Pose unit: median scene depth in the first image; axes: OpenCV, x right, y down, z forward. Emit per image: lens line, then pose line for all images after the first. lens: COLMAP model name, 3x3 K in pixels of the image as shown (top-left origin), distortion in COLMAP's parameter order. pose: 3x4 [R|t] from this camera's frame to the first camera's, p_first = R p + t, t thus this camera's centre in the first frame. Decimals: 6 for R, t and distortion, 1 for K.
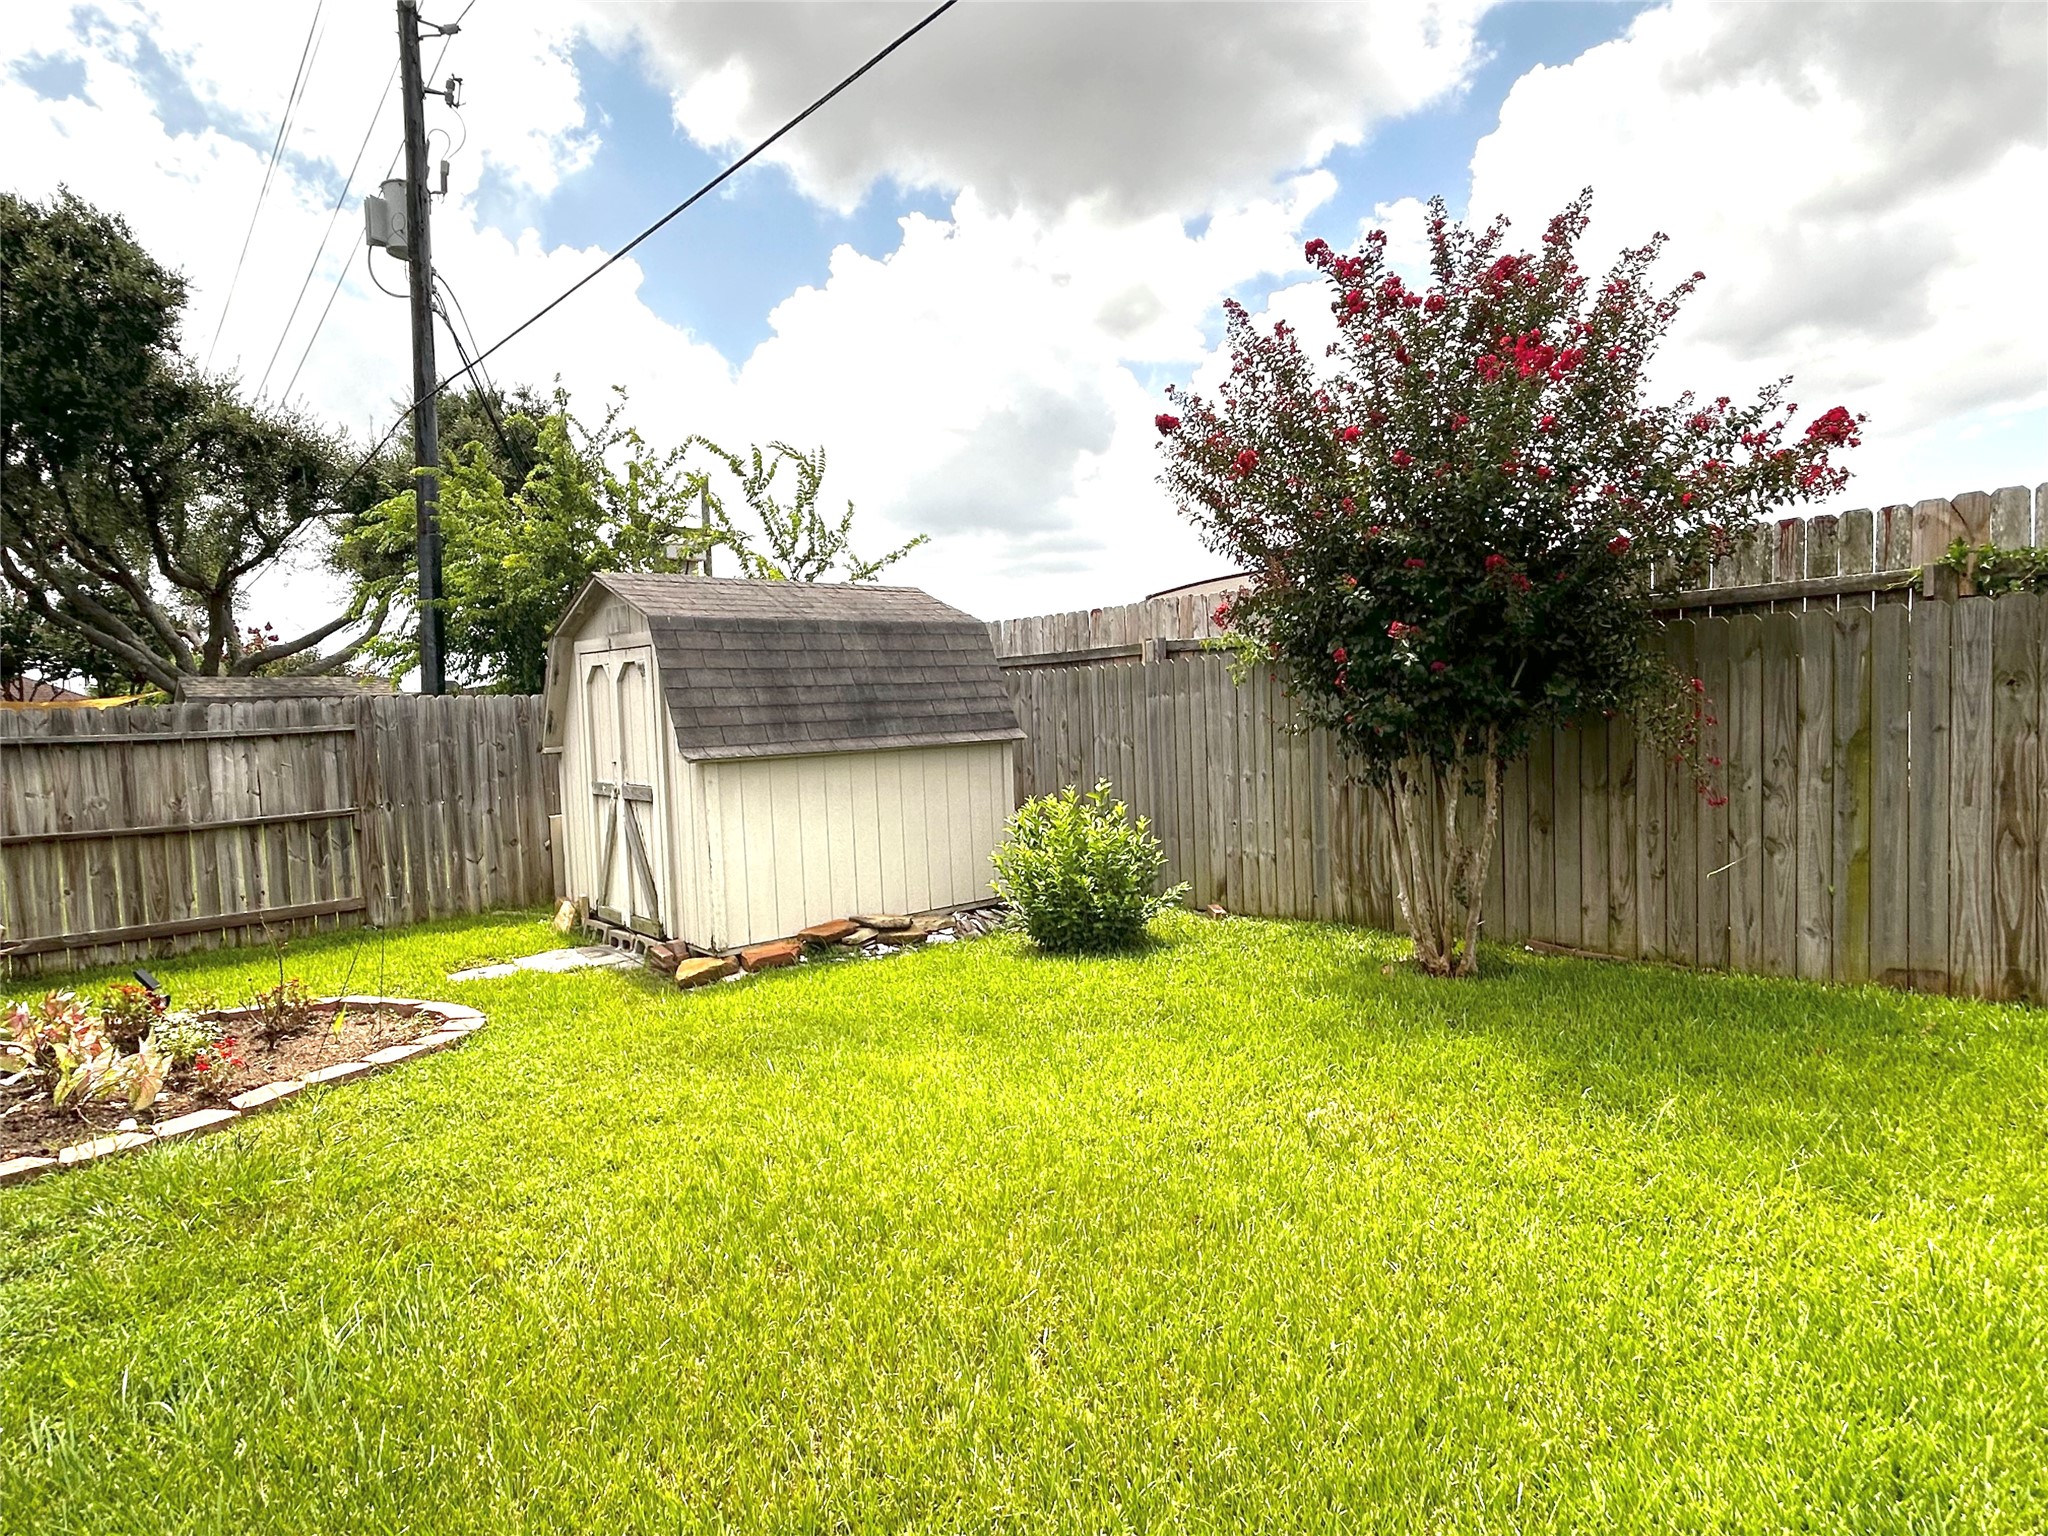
lens RADIAL K [[1138.8, 0, 1024.0], [0, 1138.8, 768.0], [0, 0, 1]] dist [-0.003634, -0.001052]
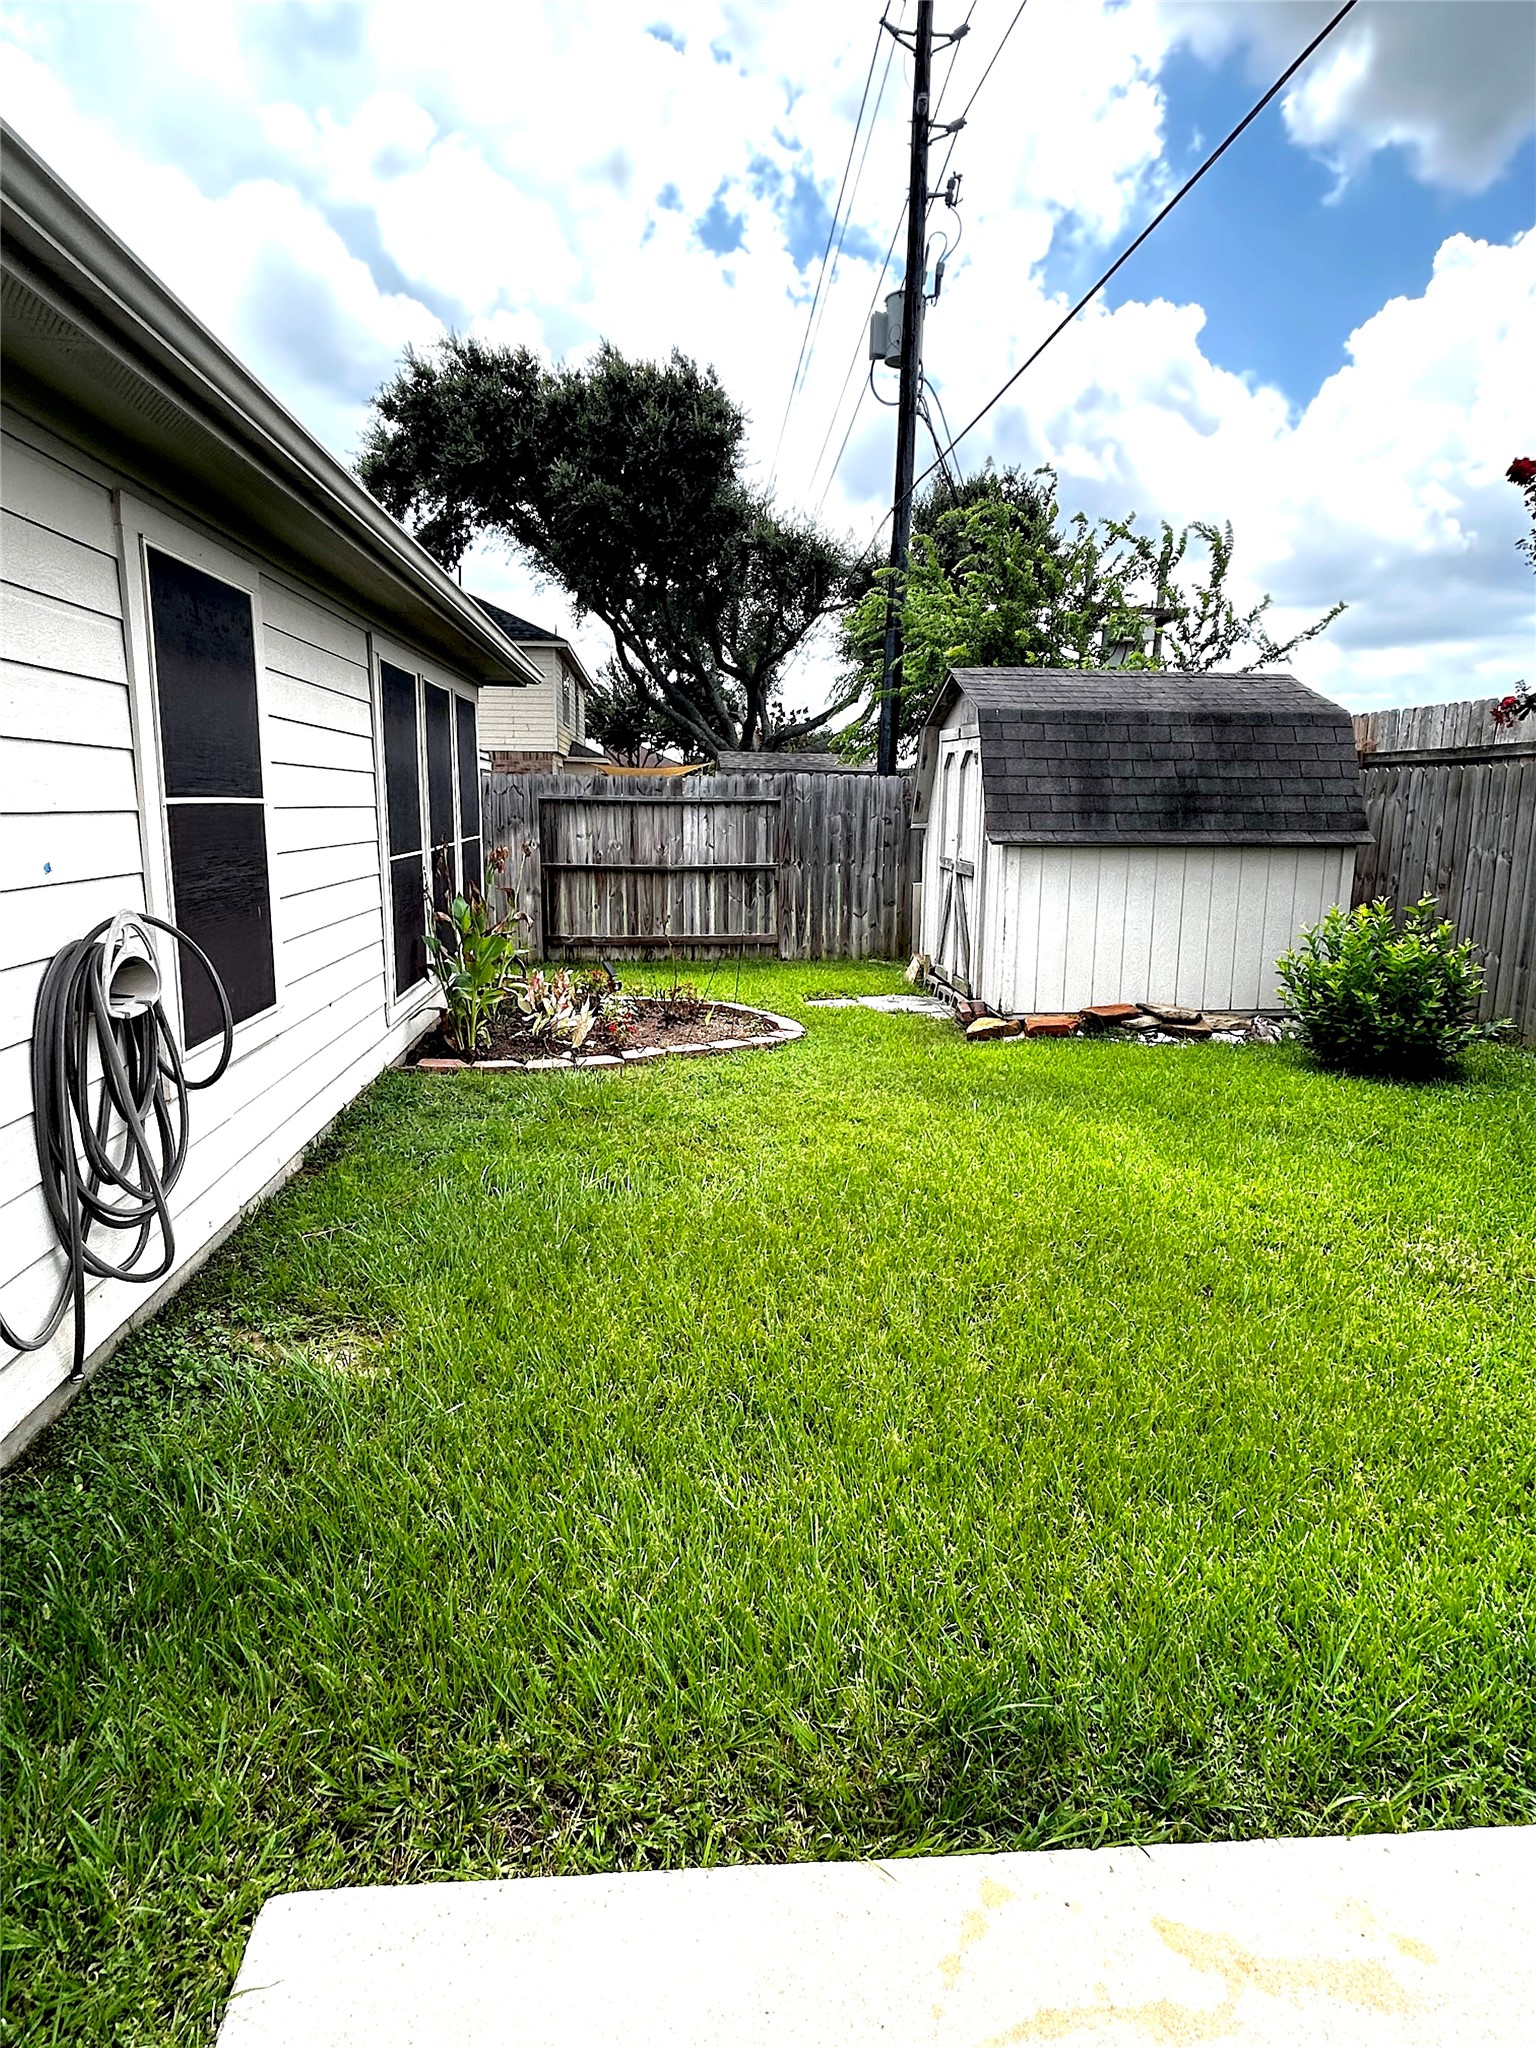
lens RADIAL K [[1151.1, 0, 768.0], [0, 1151.1, 1024.0], [0, 0, 1]] dist [-0.018650, -0.000877]
pose [[0.804633, 0.155222, -0.573125, 0.172513], [-0.068623, 0.983068, 0.169907, -0.006137], [0.589794, -0.097383, 0.801660, -0.047106]]
